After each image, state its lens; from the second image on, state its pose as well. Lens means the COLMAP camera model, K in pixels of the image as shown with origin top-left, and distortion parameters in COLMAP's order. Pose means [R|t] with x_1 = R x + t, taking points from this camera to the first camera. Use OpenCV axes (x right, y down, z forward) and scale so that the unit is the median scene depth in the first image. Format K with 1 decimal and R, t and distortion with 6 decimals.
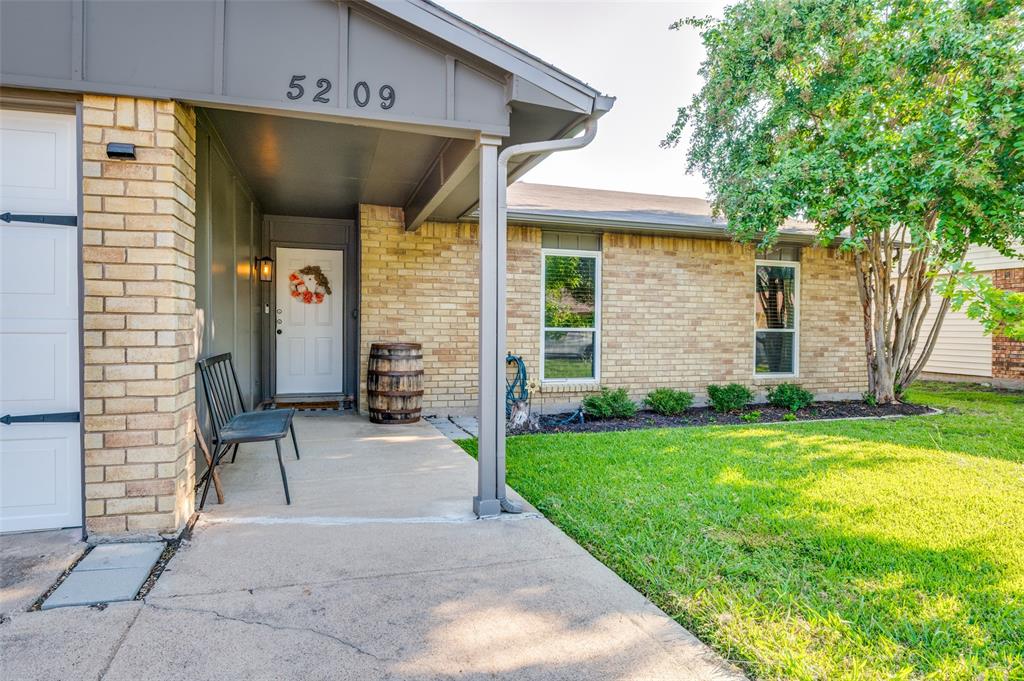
lens RADIAL K [[528.7, 0, 507.6], [0, 528.7, 323.1], [0, 0, 1]] dist [-0.017062, -0.000015]
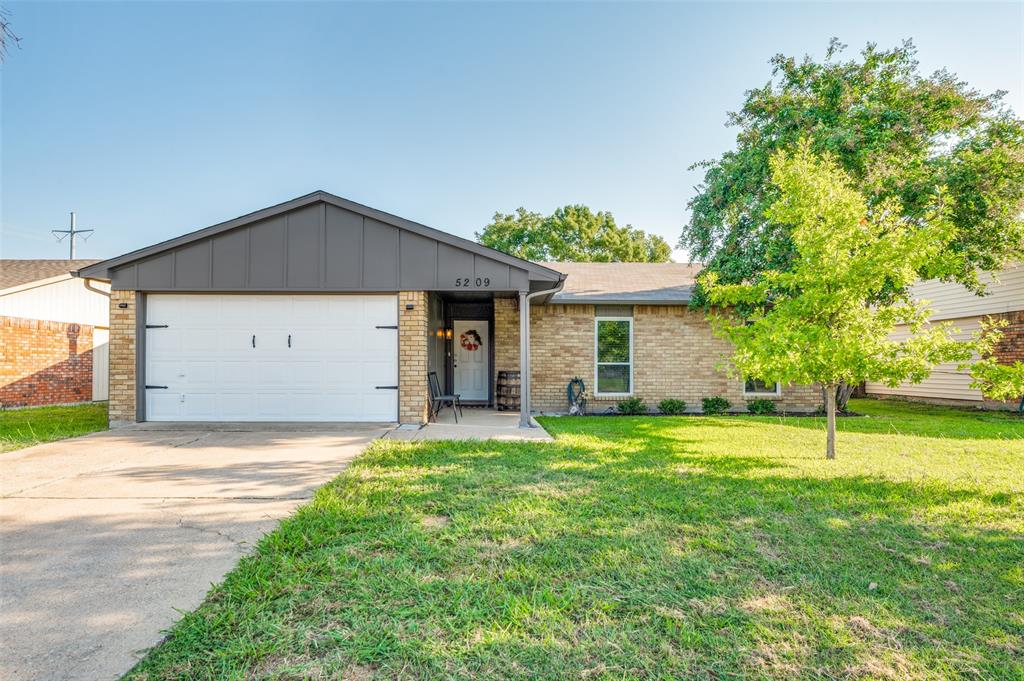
lens RADIAL K [[510.2, 0, 512.0], [0, 510.2, 340.5], [0, 0, 1]] dist [-0.014917, 0.000084]
pose [[0.953941, -0.019627, -0.299353, 0.321269], [0.004971, 0.998755, -0.049643, 0.018562], [0.299954, 0.045868, 0.952850, -0.710964]]
